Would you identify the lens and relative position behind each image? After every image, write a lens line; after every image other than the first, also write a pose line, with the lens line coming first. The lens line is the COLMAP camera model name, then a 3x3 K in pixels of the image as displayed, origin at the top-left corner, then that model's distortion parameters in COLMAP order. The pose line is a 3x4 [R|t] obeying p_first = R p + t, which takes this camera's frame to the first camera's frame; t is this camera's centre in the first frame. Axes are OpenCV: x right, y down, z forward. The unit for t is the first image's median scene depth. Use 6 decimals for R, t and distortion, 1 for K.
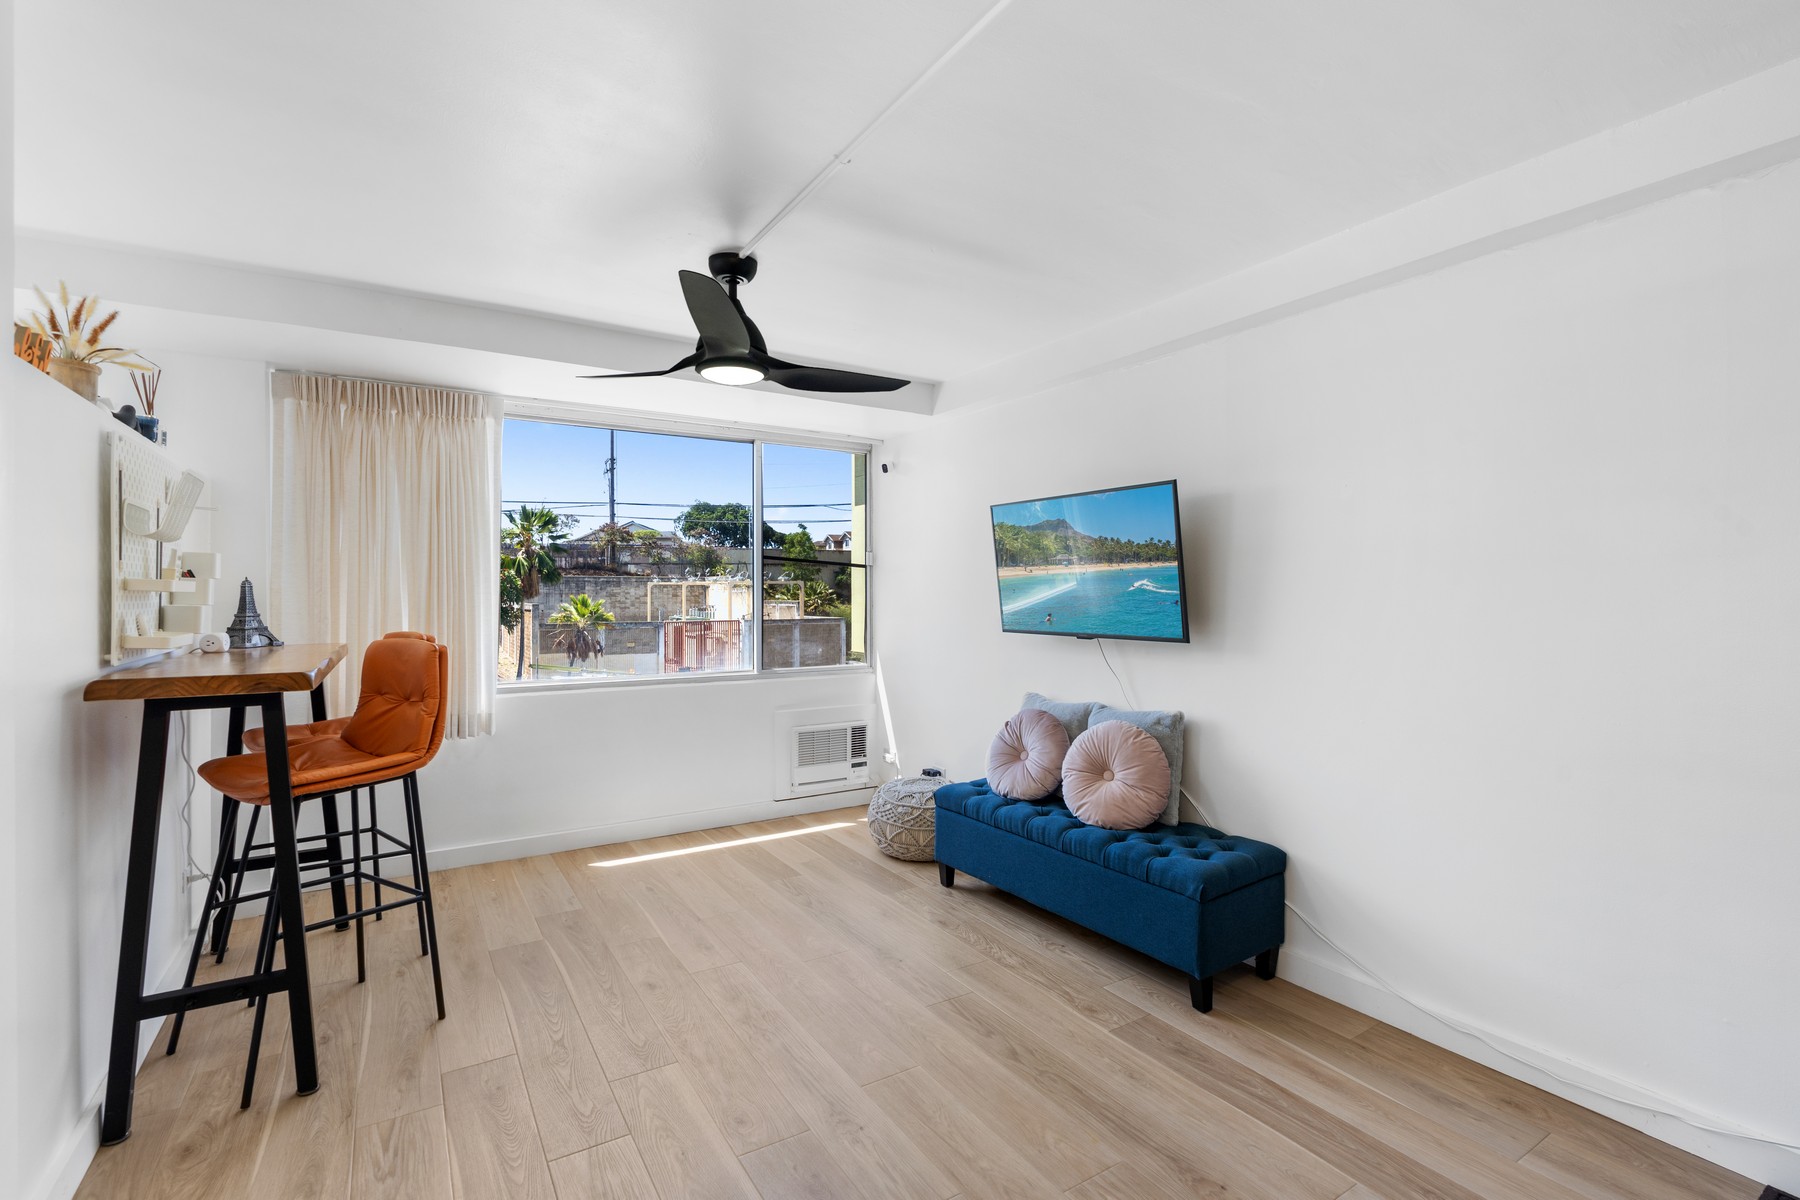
lens RADIAL K [[816.3, 0, 875.4], [0, 816.3, 594.8], [0, 0, 1]] dist [-0.000874, -0.000081]
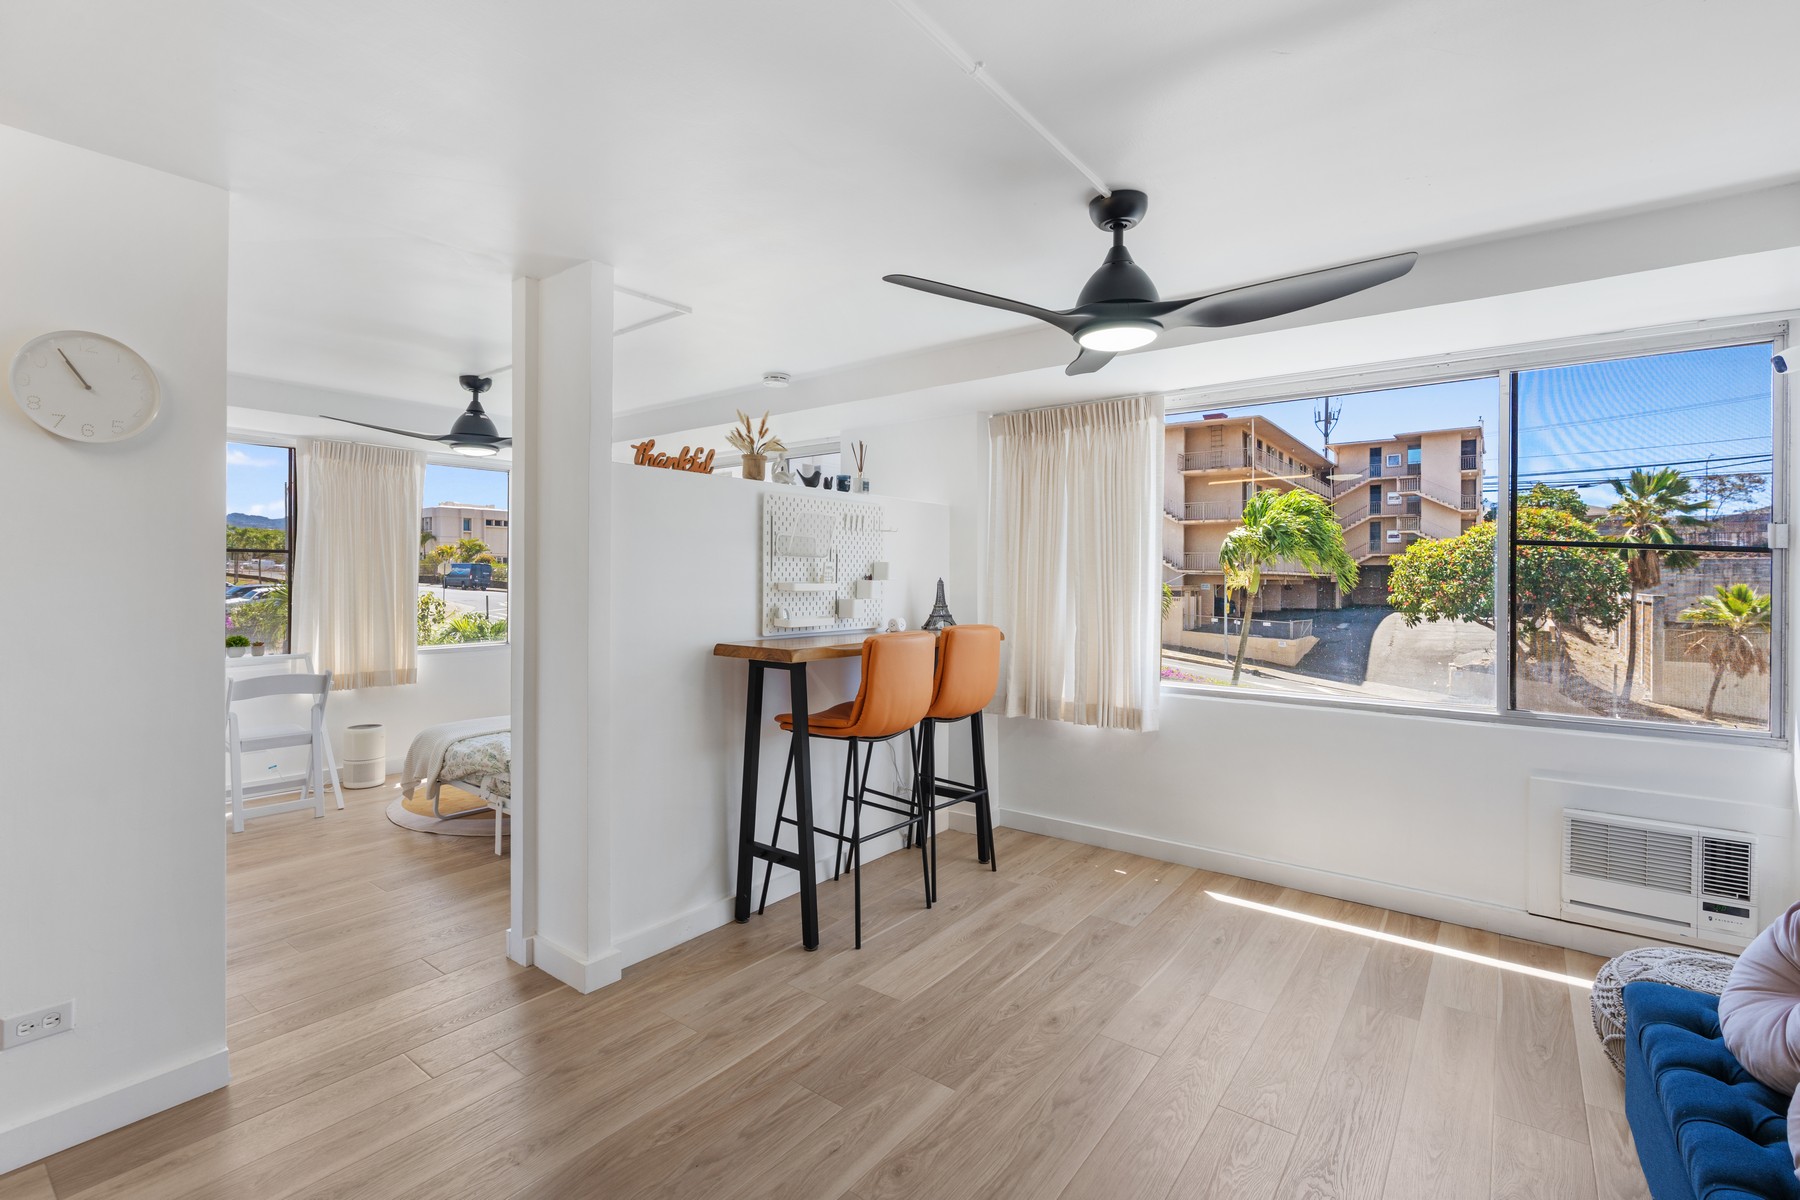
lens RADIAL K [[819.4, 0, 892.2], [0, 819.4, 584.6], [0, 0, 1]] dist [-0.003966, 0.000182]
pose [[0.359482, 0.012018, -0.933074, 0.401790], [-0.006797, 0.999924, 0.010260, -0.020126], [0.933127, 0.002654, 0.359537, 0.375115]]
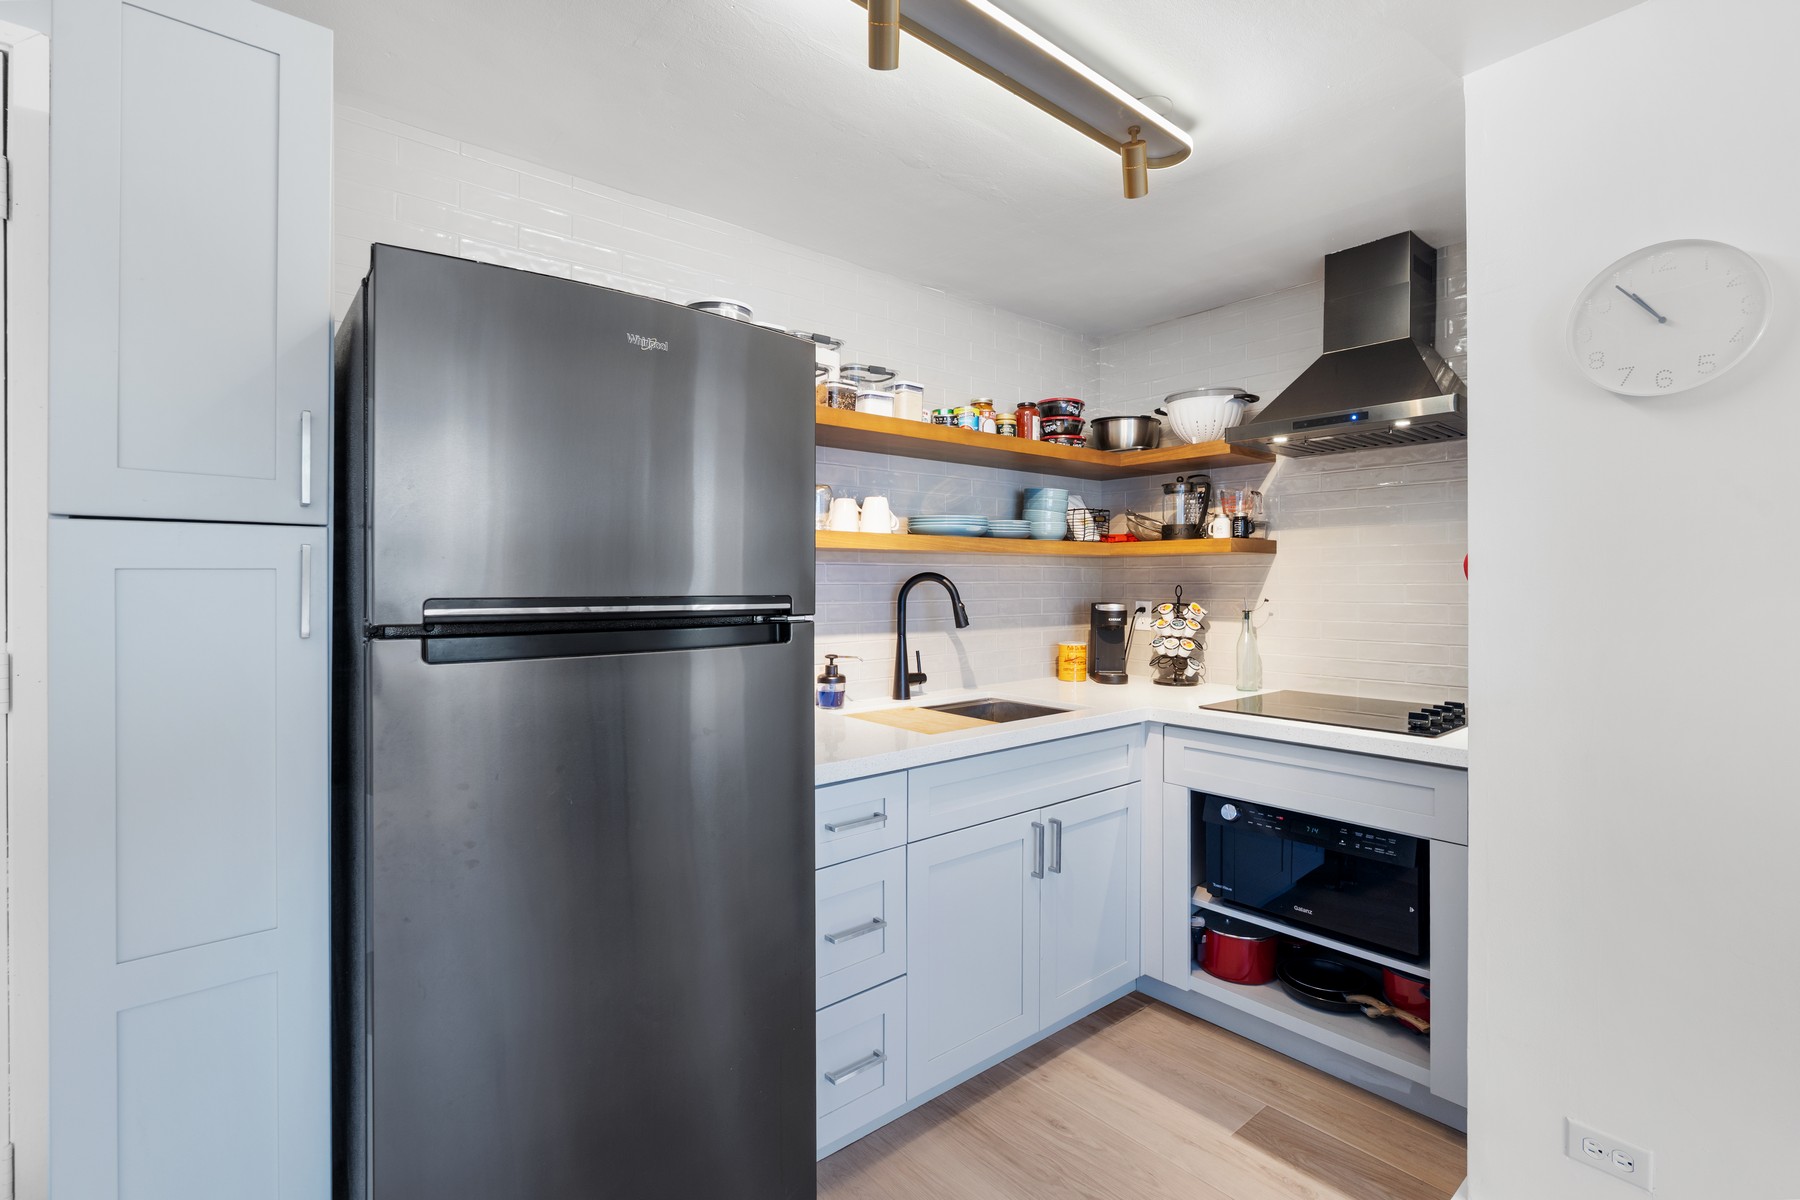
lens RADIAL K [[819.7, 0, 892.1], [0, 819.7, 576.2], [0, 0, 1]] dist [-0.012432, -0.000069]
pose [[-0.989689, 0.004724, -0.143152, 0.116418], [0.005147, 0.999983, -0.002584, -0.019103], [0.143137, -0.003294, -0.989697, 0.405839]]
